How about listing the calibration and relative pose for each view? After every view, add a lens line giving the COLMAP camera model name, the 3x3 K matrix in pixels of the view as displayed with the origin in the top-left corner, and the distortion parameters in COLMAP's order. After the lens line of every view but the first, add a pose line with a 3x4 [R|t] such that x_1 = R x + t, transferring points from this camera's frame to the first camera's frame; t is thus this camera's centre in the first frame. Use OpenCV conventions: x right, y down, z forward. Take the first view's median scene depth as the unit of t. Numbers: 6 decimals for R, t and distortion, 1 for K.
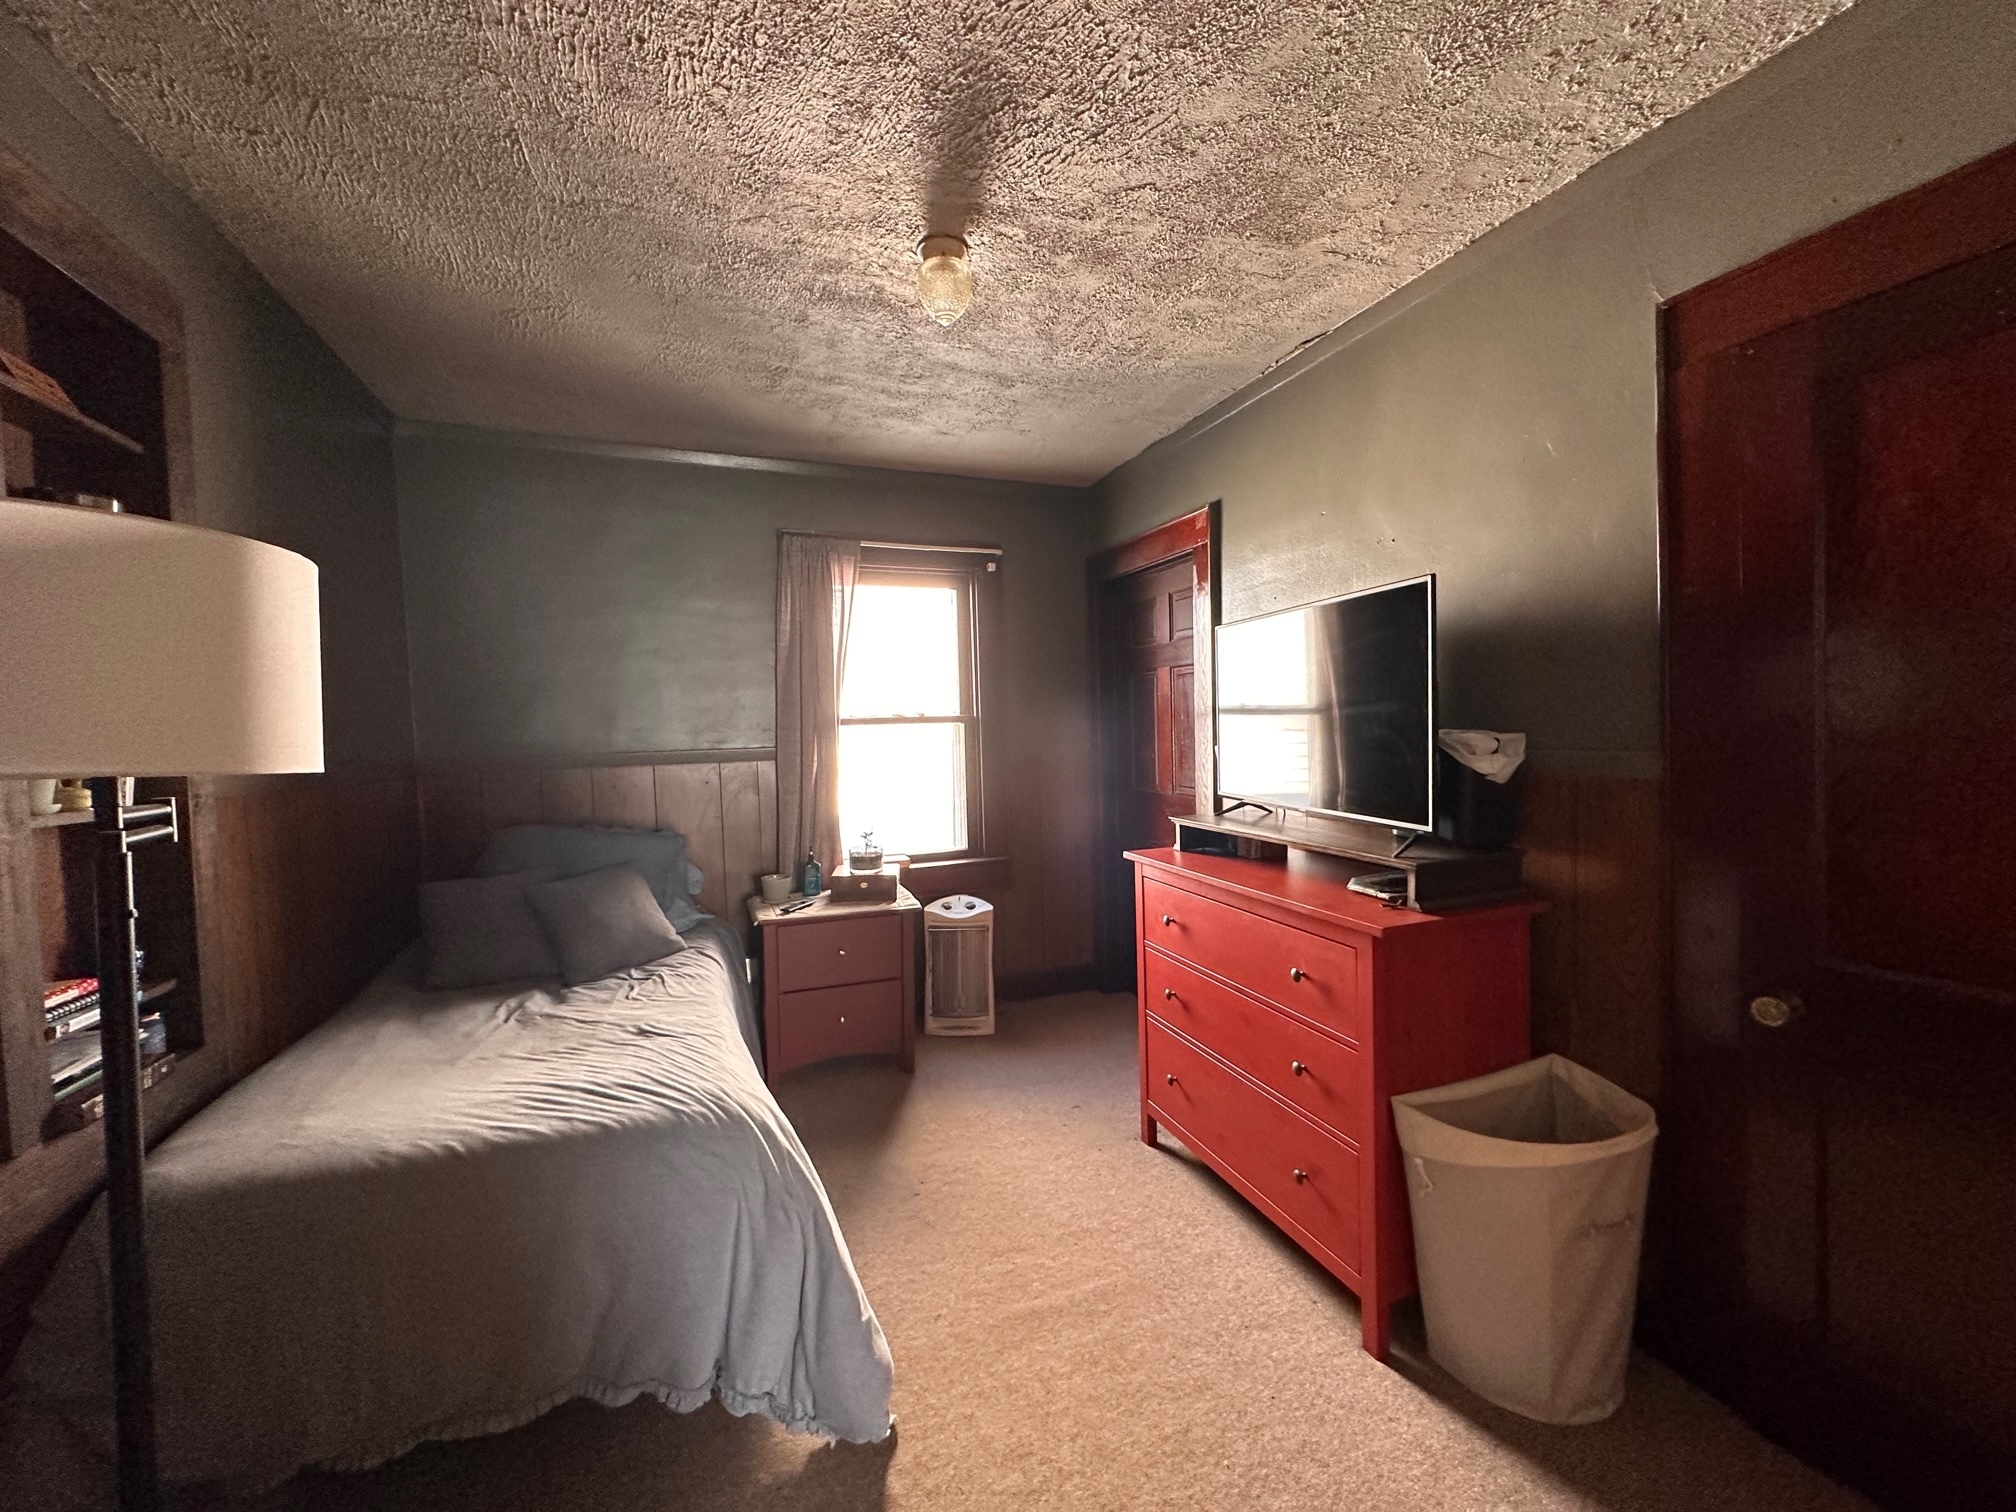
lens RADIAL K [[801.4, 0, 1005.3], [0, 801.4, 748.2], [0, 0, 1]] dist [-0.003459, 0.000333]
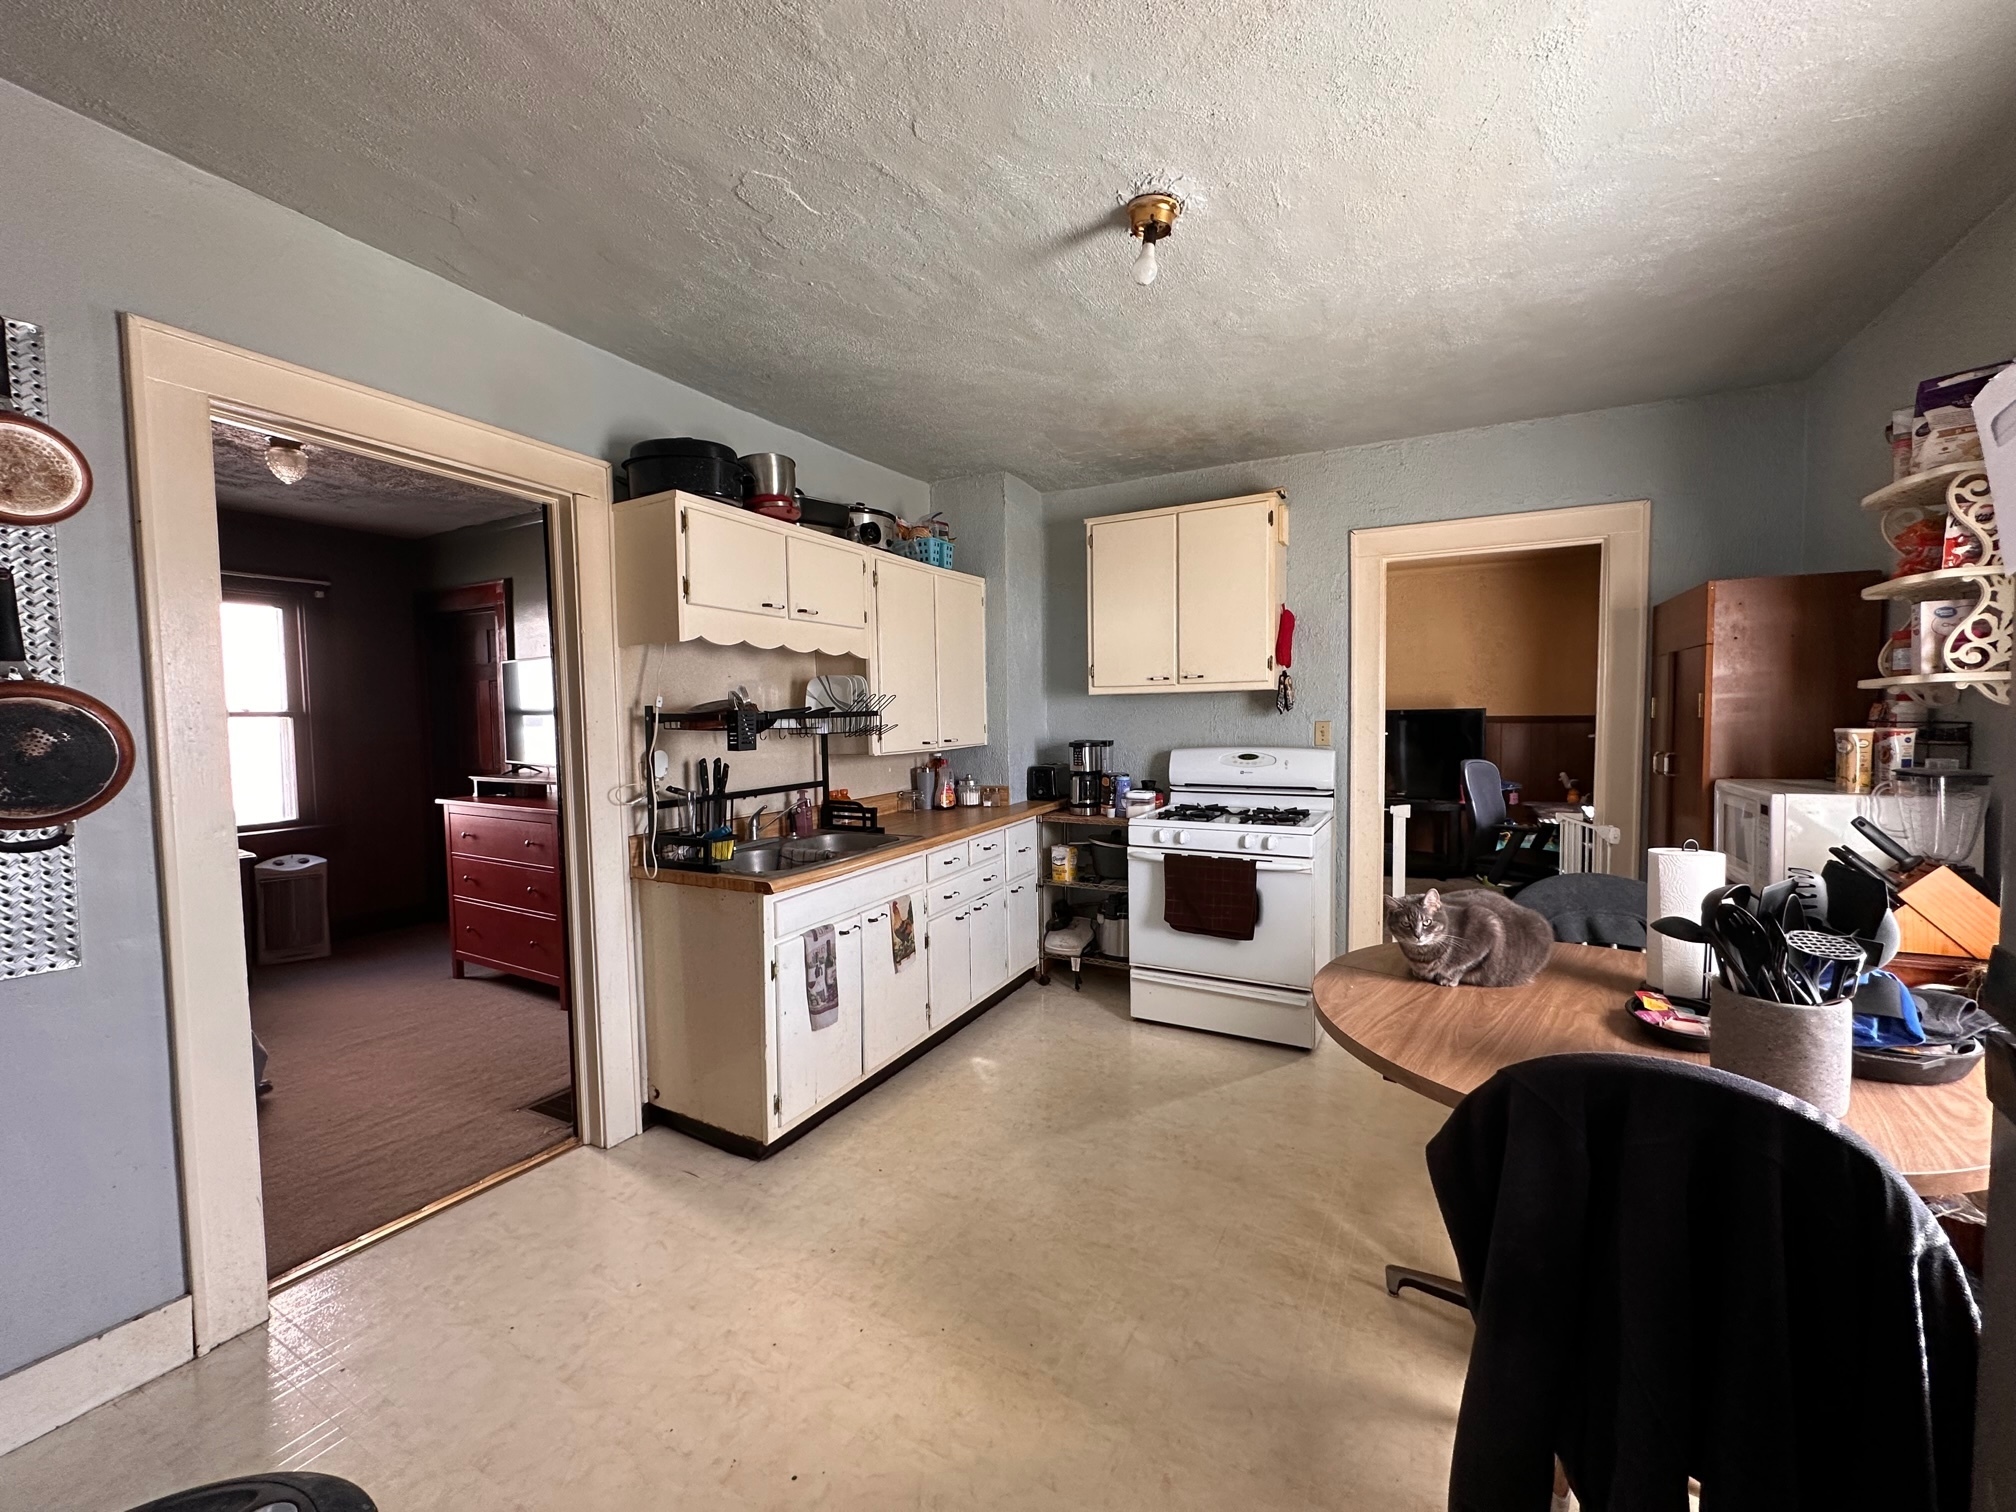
lens RADIAL K [[801.4, 0, 1013.7], [0, 801.4, 753.9], [0, 0, 1]] dist [-0.003459, 0.000333]
pose [[0.760670, -0.015246, 0.648960, -0.007599], [0.009771, 0.999880, 0.012037, 0.026011], [-0.649066, -0.002815, 0.760727, -0.806028]]
